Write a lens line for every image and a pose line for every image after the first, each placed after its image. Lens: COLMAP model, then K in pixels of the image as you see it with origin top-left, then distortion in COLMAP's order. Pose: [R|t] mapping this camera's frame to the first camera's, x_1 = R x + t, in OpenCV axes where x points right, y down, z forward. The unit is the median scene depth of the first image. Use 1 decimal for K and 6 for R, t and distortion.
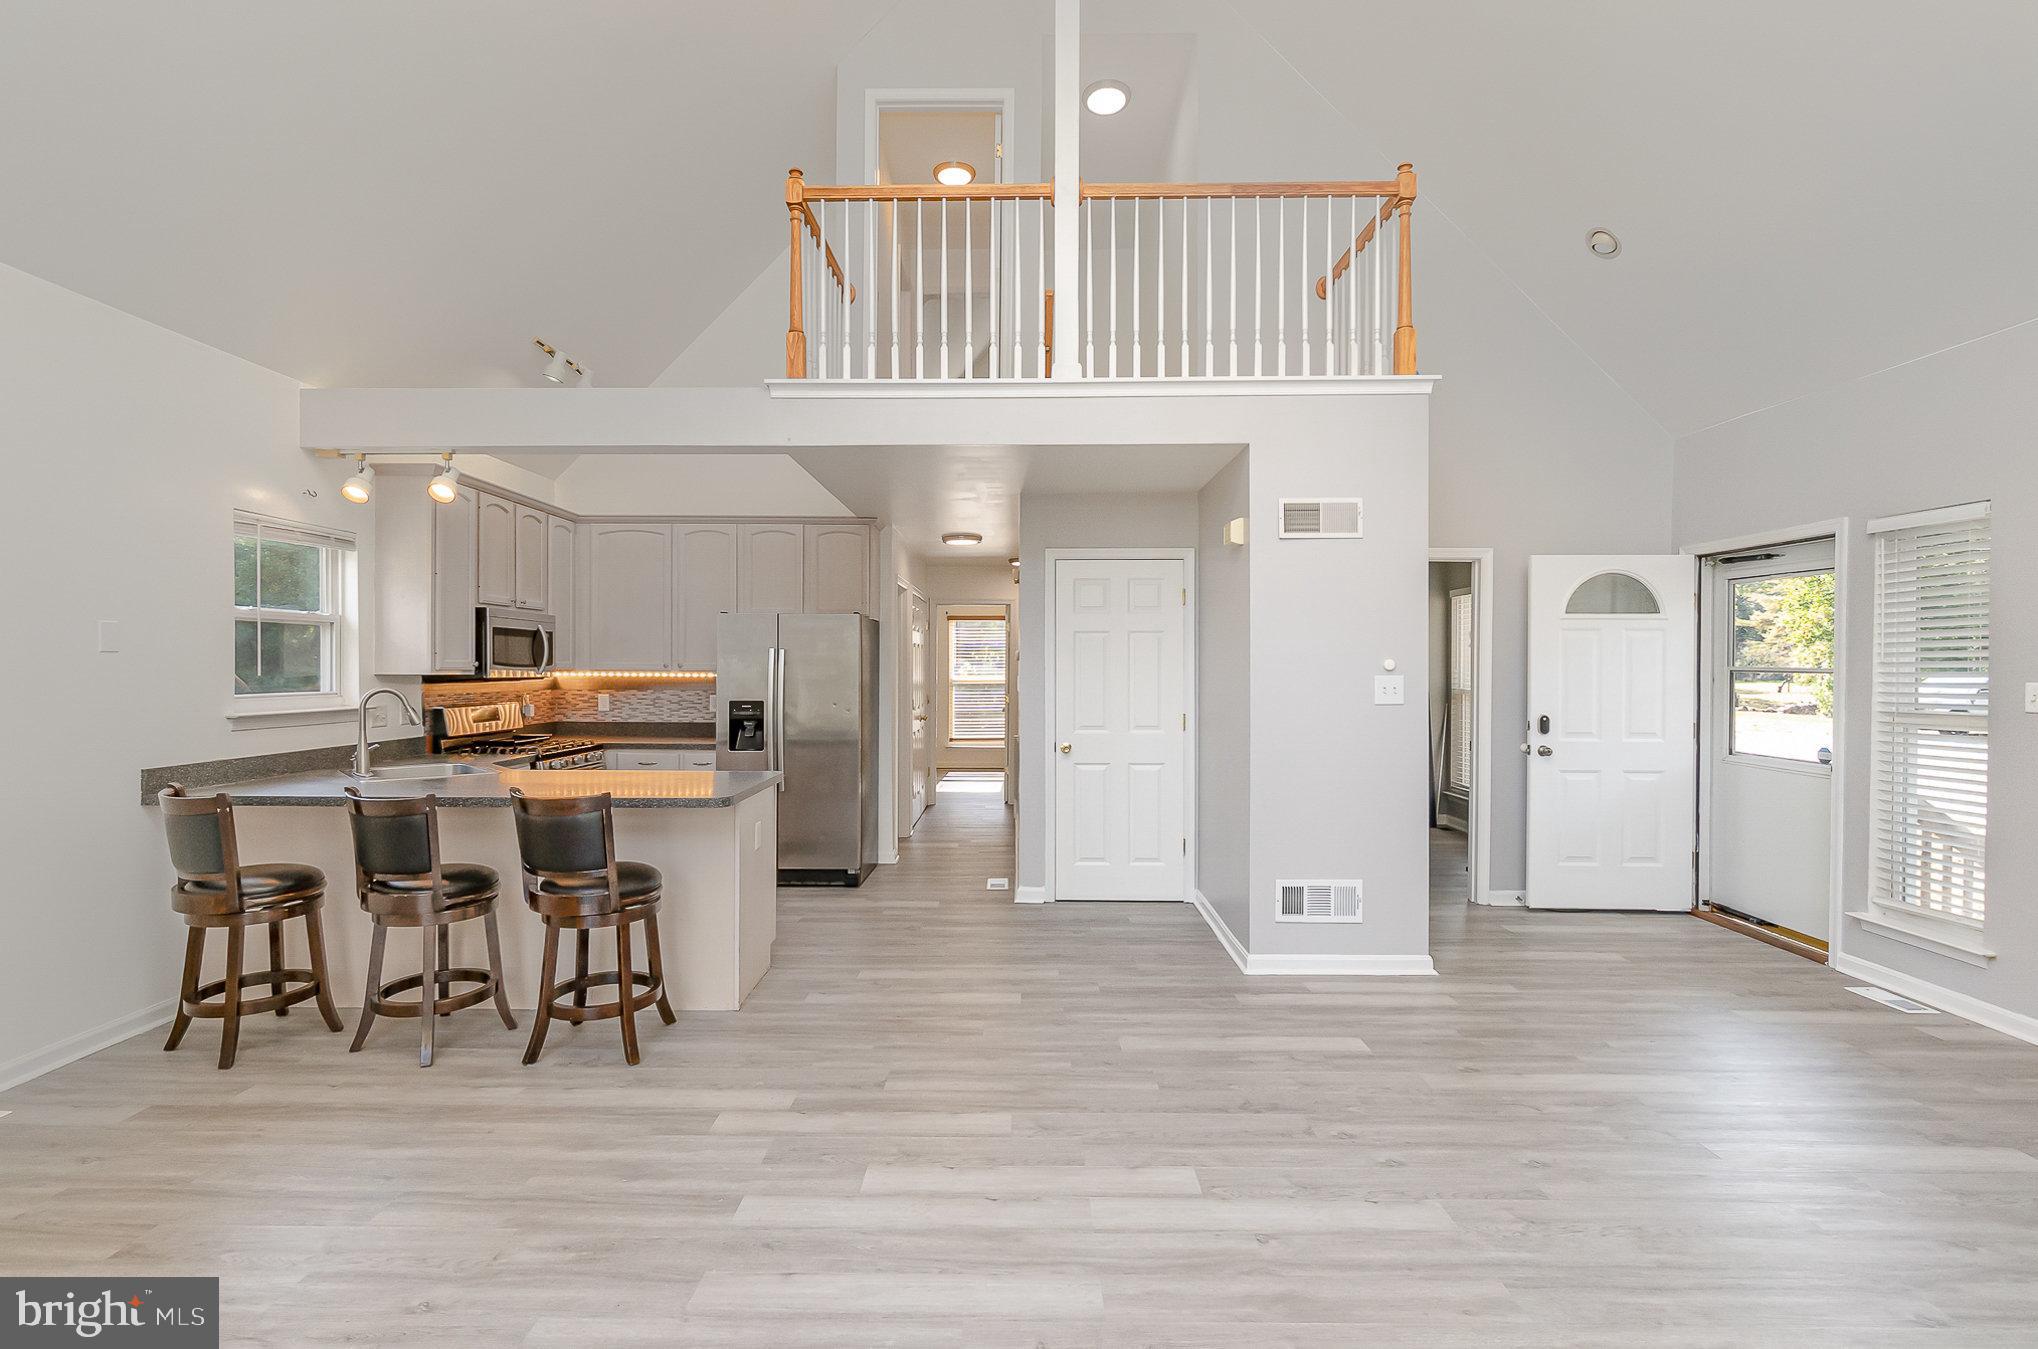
lens RADIAL K [[883.5, 0, 1020.0], [0, 883.5, 646.3], [0, 0, 1]] dist [-0.002674, 0.000285]
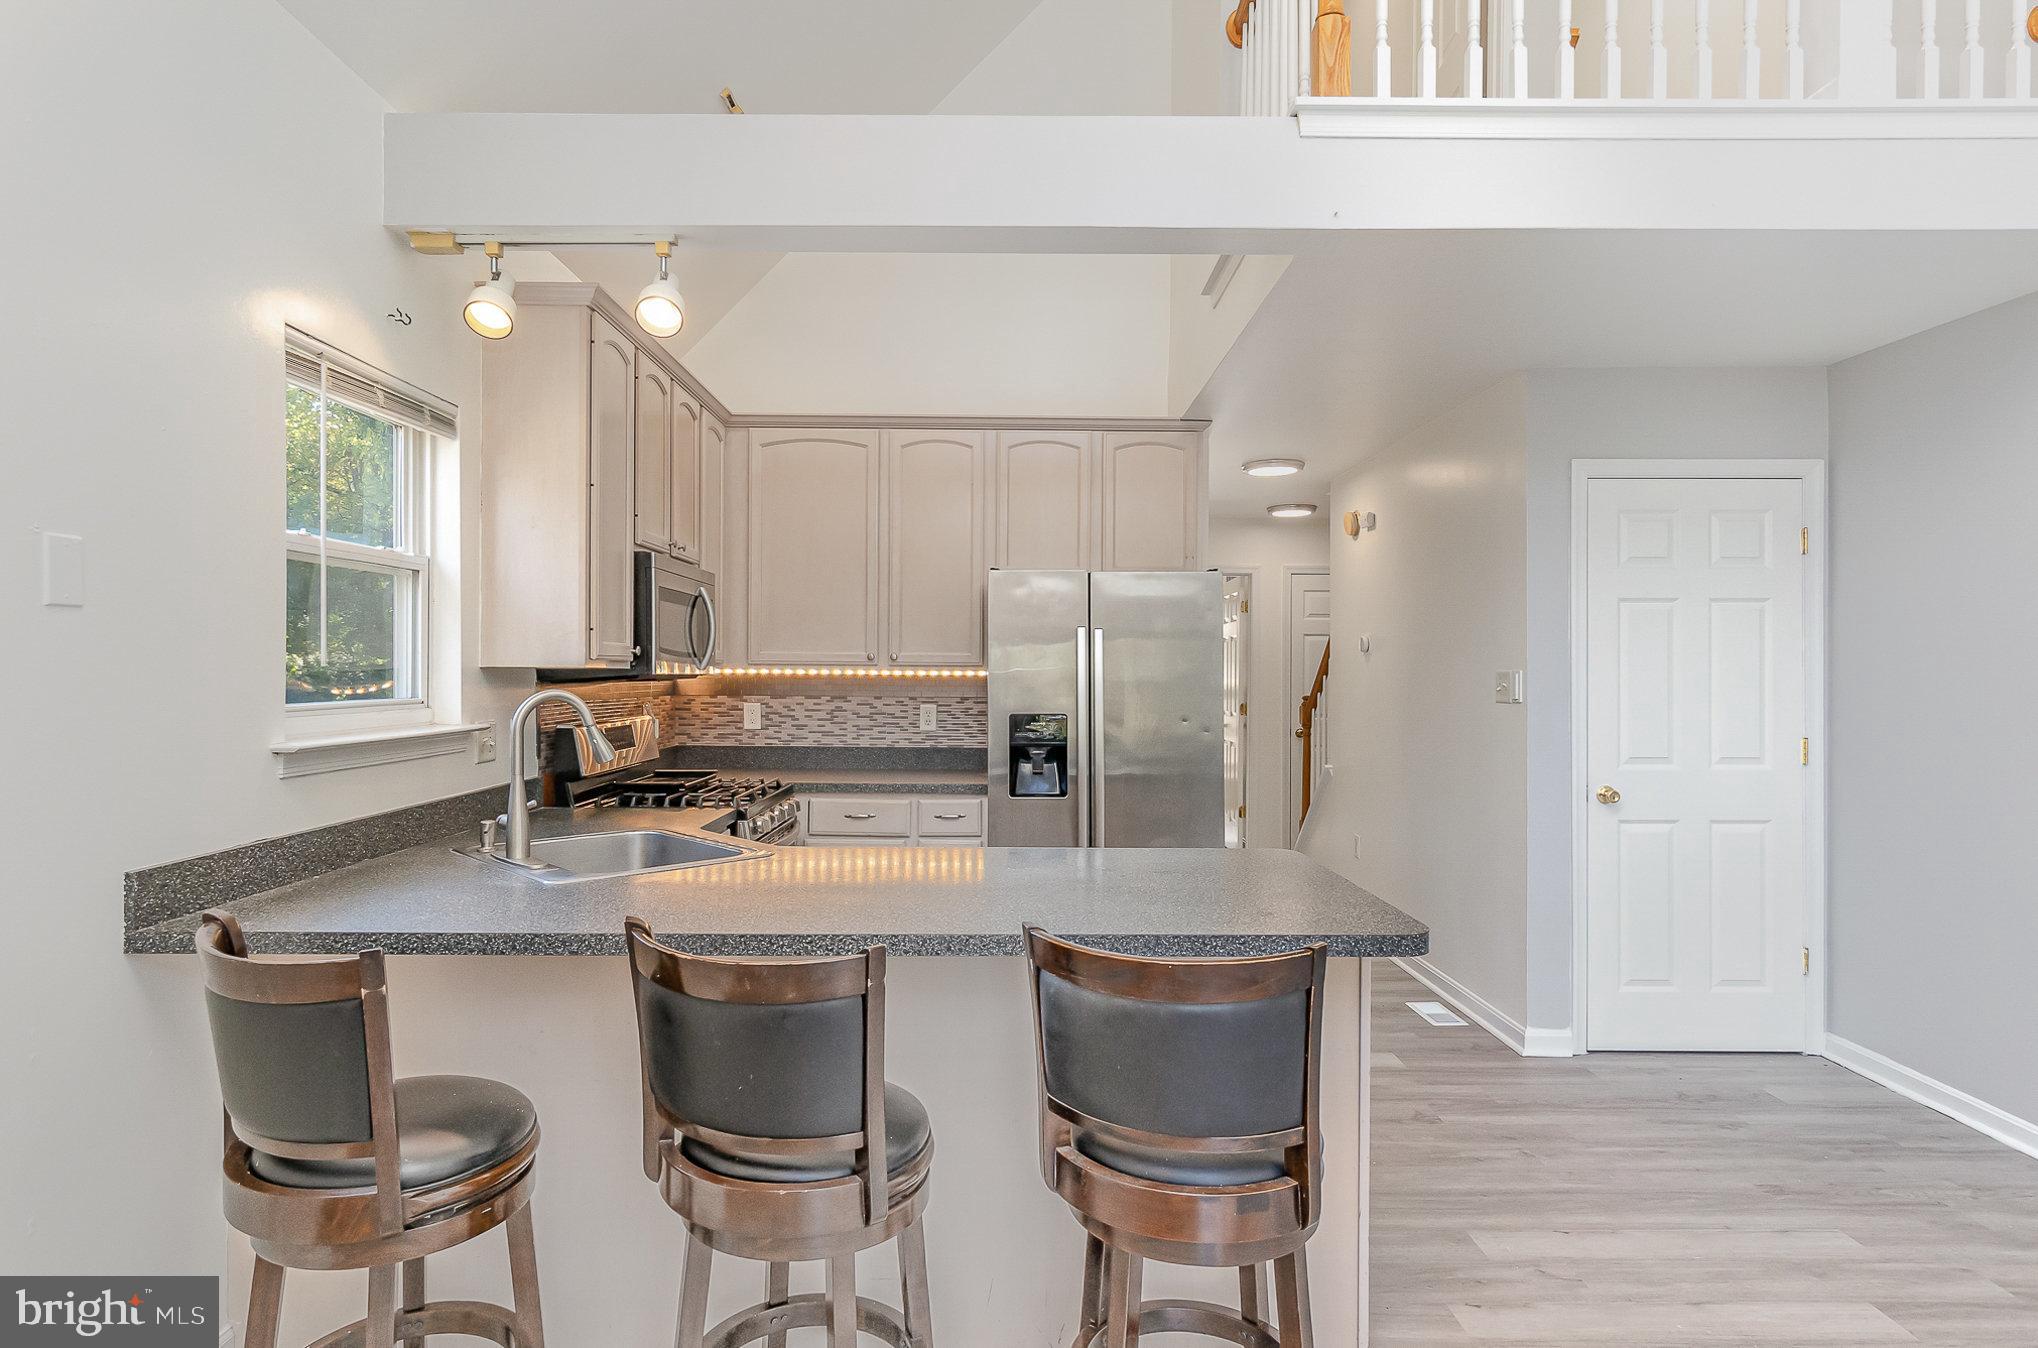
lens RADIAL K [[1055.0, 0, 1012.8], [0, 1055.0, 656.0], [0, 0, 1]] dist [0.008882, 0.000682]
pose [[0.999969, 0.001376, 0.007715, -0.374435], [-0.001463, 0.999935, 0.011276, 0.015467], [-0.007699, -0.011286, 0.999907, 0.311283]]
